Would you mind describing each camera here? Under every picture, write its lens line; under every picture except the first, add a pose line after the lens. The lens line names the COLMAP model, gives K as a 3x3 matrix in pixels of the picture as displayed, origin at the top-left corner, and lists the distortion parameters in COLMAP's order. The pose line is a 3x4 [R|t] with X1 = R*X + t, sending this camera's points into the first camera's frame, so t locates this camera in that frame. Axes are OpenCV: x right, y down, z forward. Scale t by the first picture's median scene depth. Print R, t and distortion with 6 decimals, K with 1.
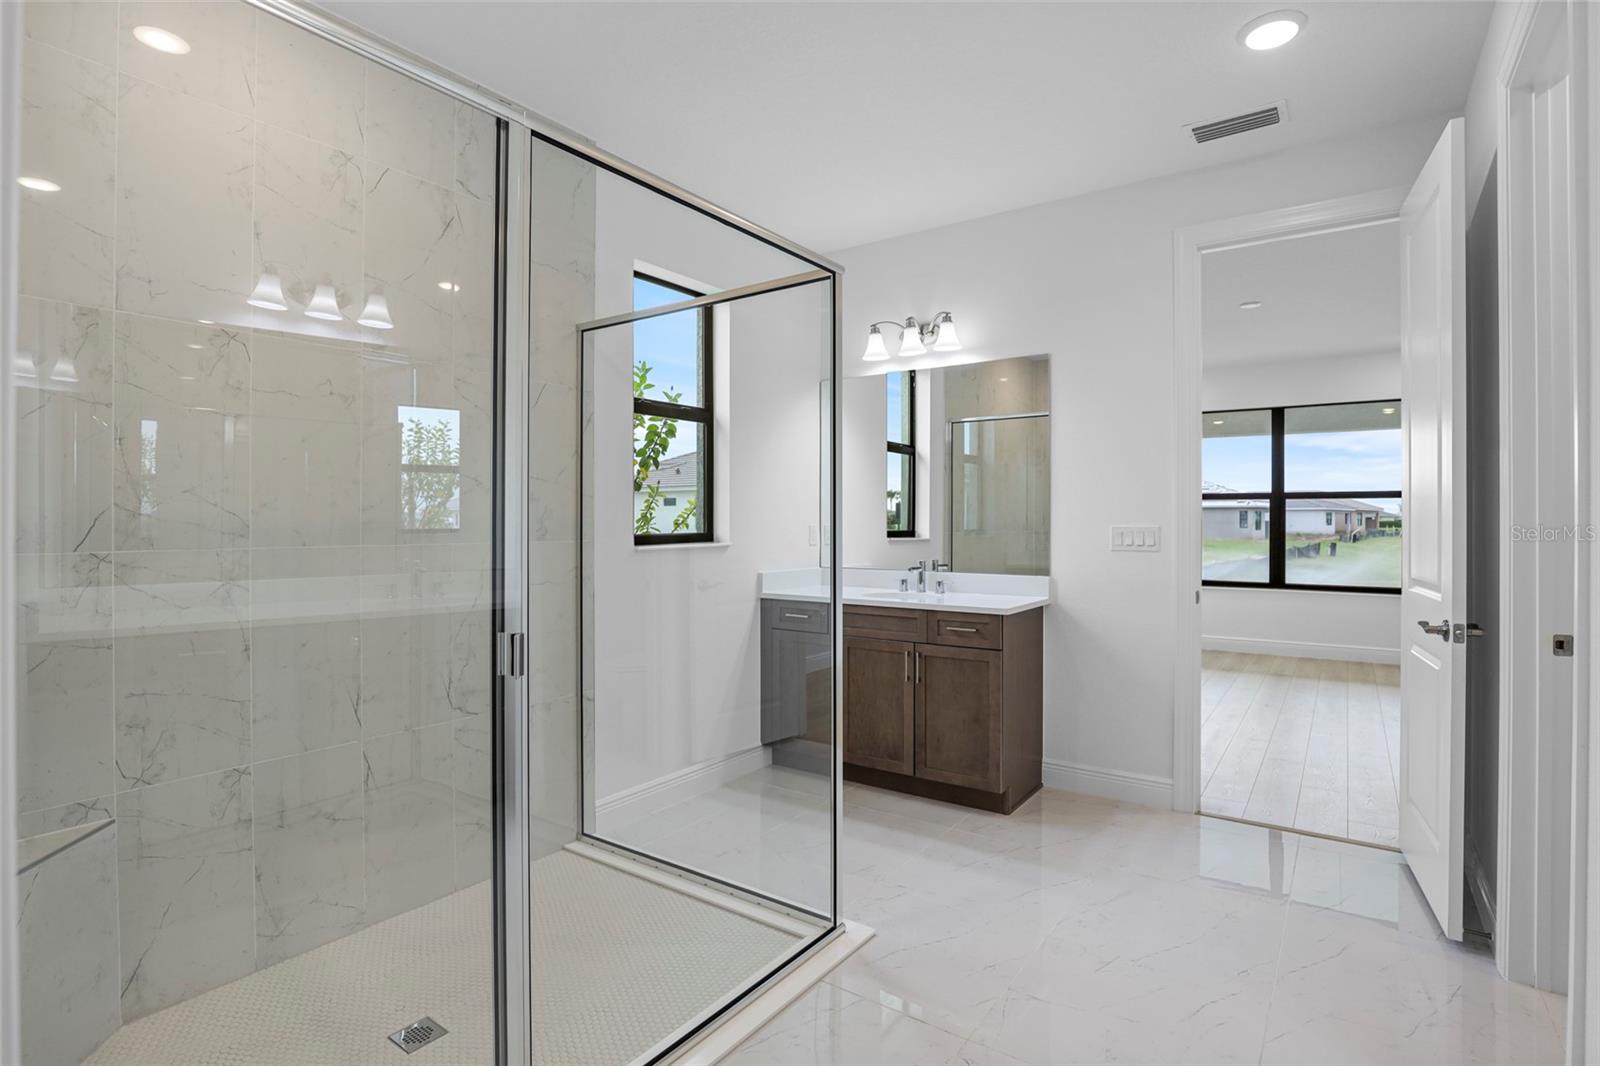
lens RADIAL K [[805.7, 0, 796.6], [0, 805.7, 522.6], [0, 0, 1]] dist [-0.028319, 0.006606]
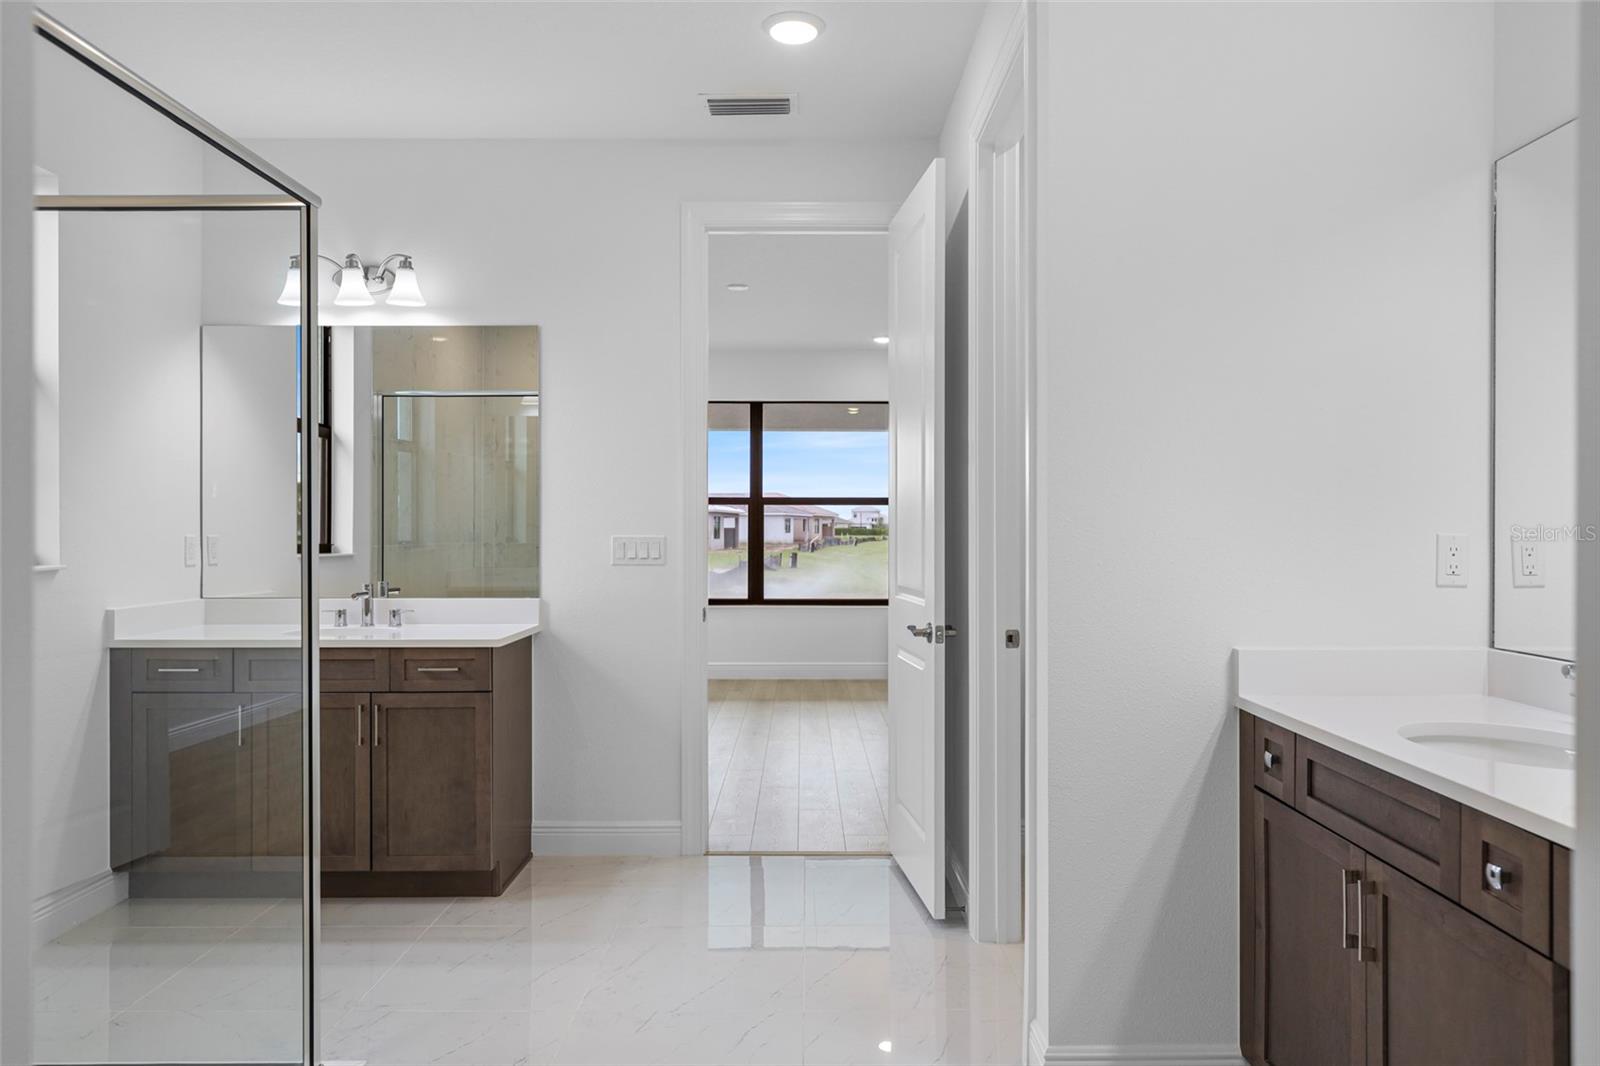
lens RADIAL K [[1095.5, 0, 823.6], [0, 1095.5, 532.3], [0, 0, 1]] dist [-0.002447, 0.006484]
pose [[0.811452, -0.002785, 0.584413, -0.102135], [0.001580, 0.999995, 0.002573, -0.002353], [-0.584417, -0.001165, 0.811453, -0.074680]]
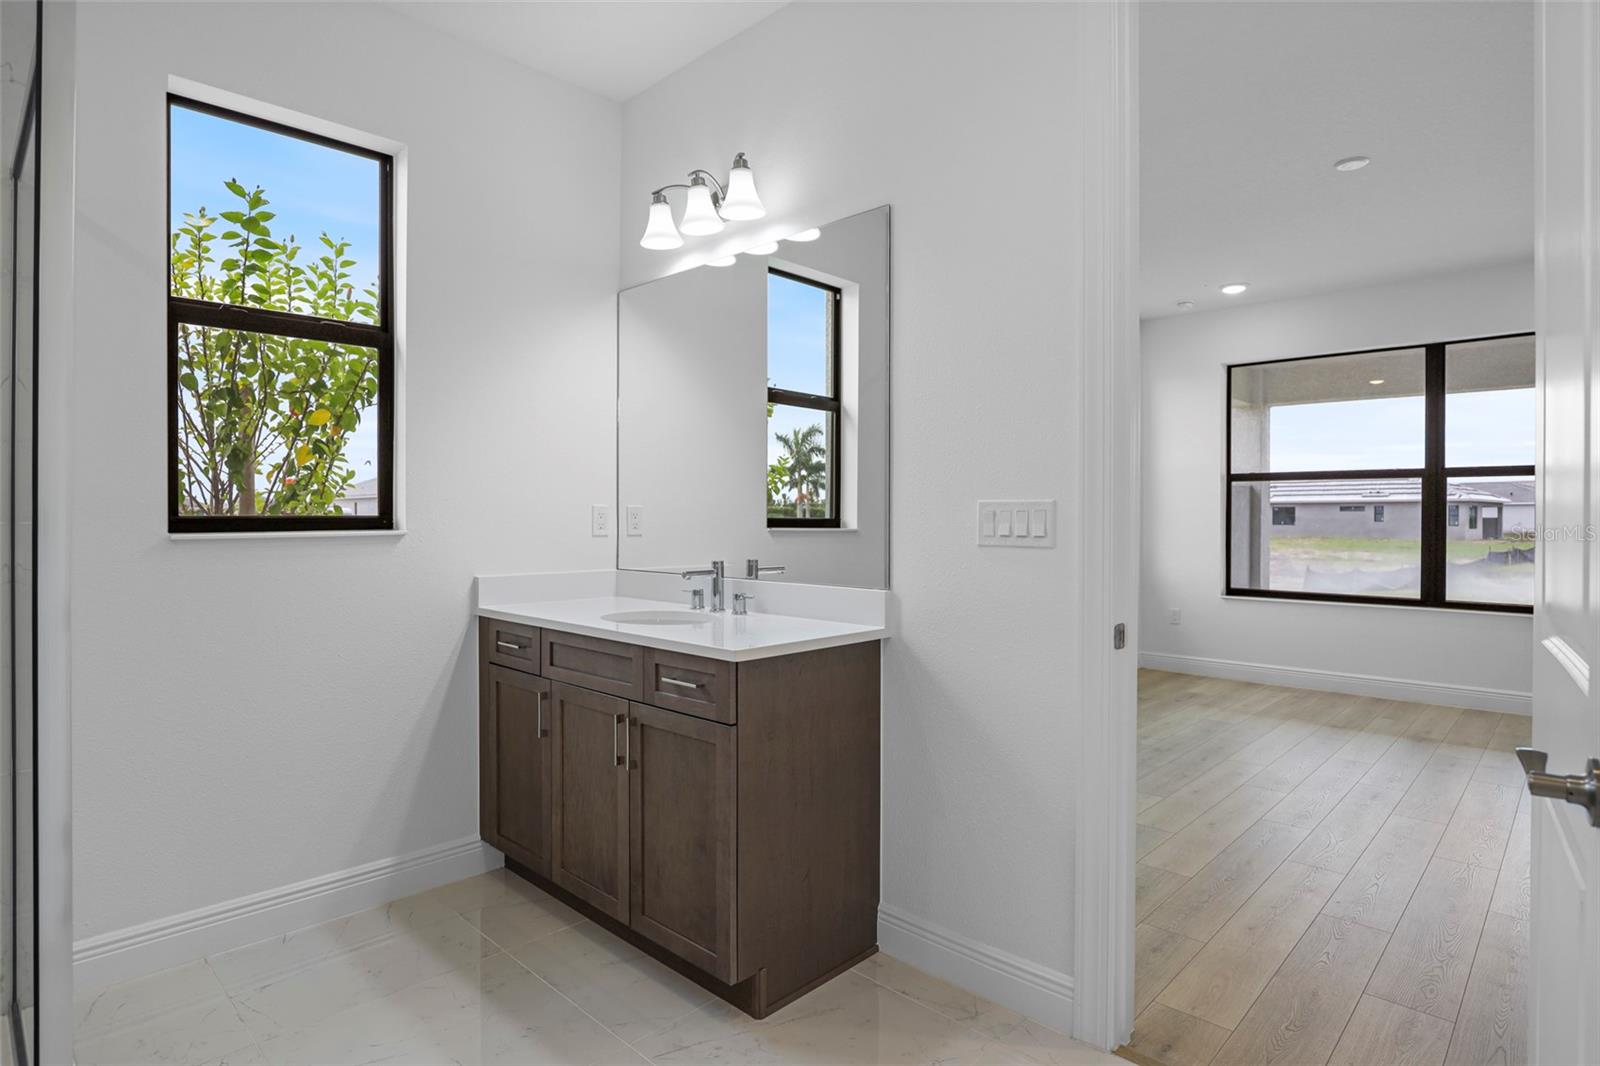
lens RADIAL K [[860.5, 0, 796.3], [0, 860.5, 523.7], [0, 0, 1]] dist [-0.021502, 0.001272]
pose [[0.987886, 0.002493, -0.155161, 0.343632], [-0.001761, 0.999987, 0.004858, 0.016311], [0.155171, -0.004526, 0.987877, 0.378240]]
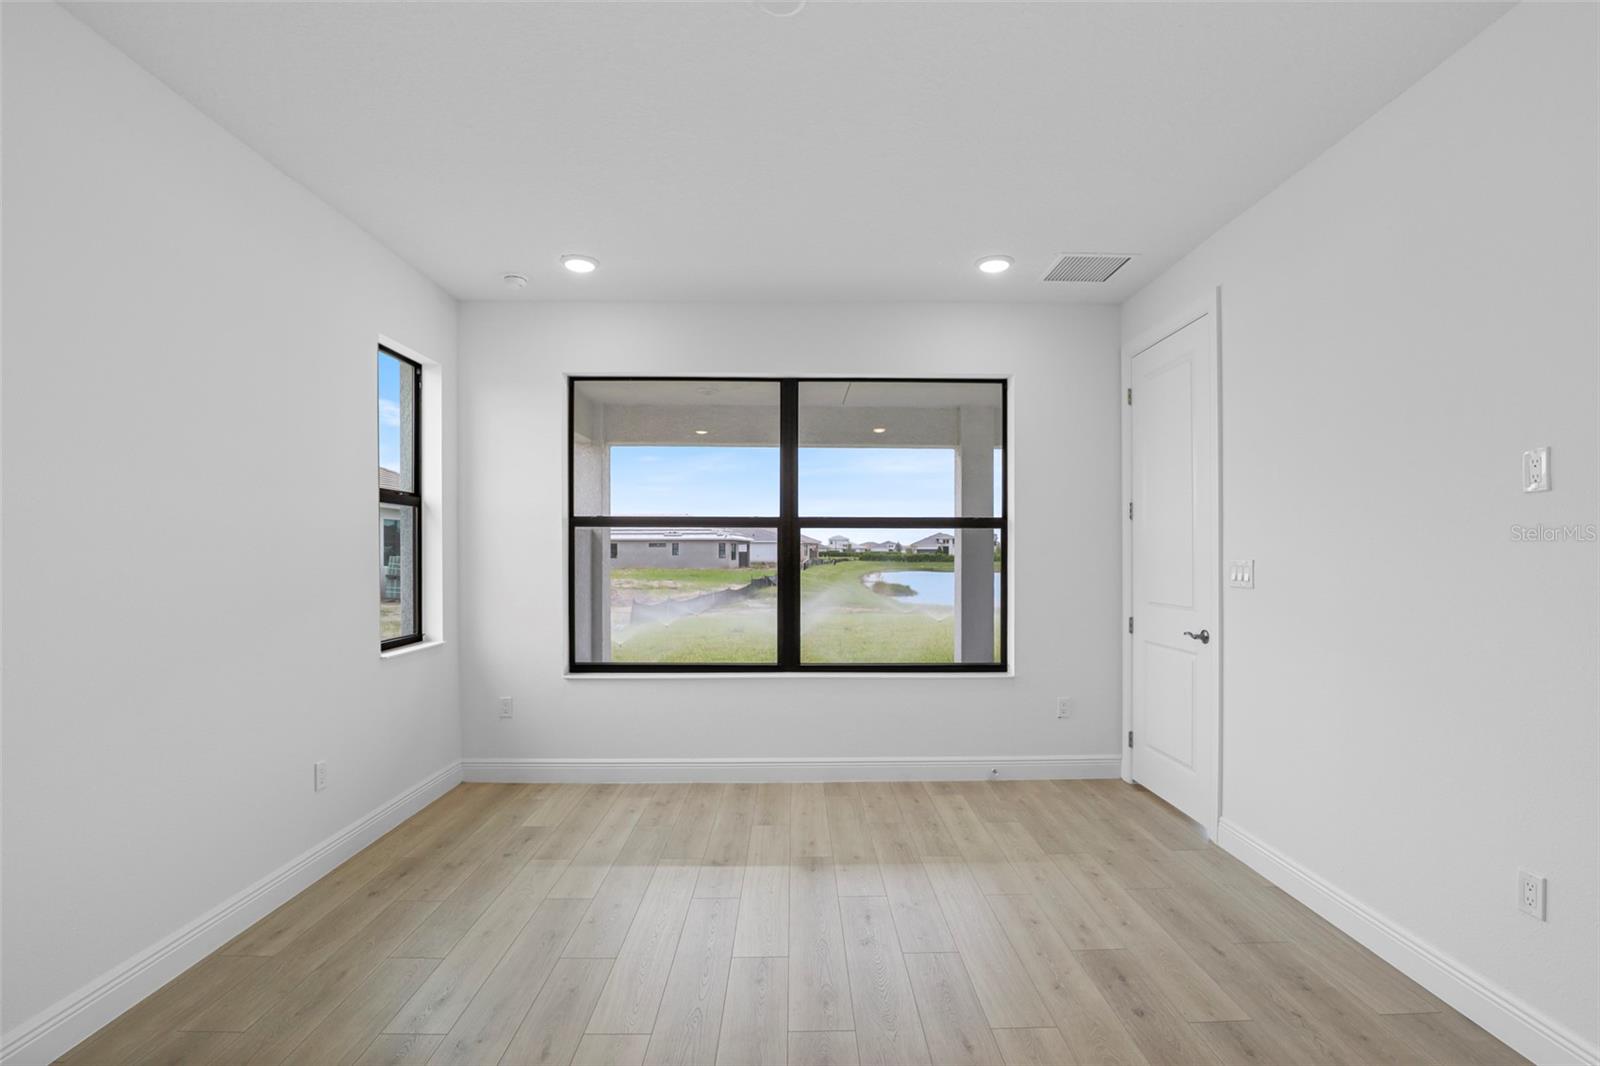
lens RADIAL K [[740.6, 0, 813.4], [0, 740.6, 554.7], [0, 0, 1]] dist [-0.032802, -0.000214]
pose [[0.805446, -0.005275, 0.592645, 0.549740], [0.004031, 0.999986, 0.003422, -0.019594], [-0.592655, -0.000368, 0.805456, 1.042308]]
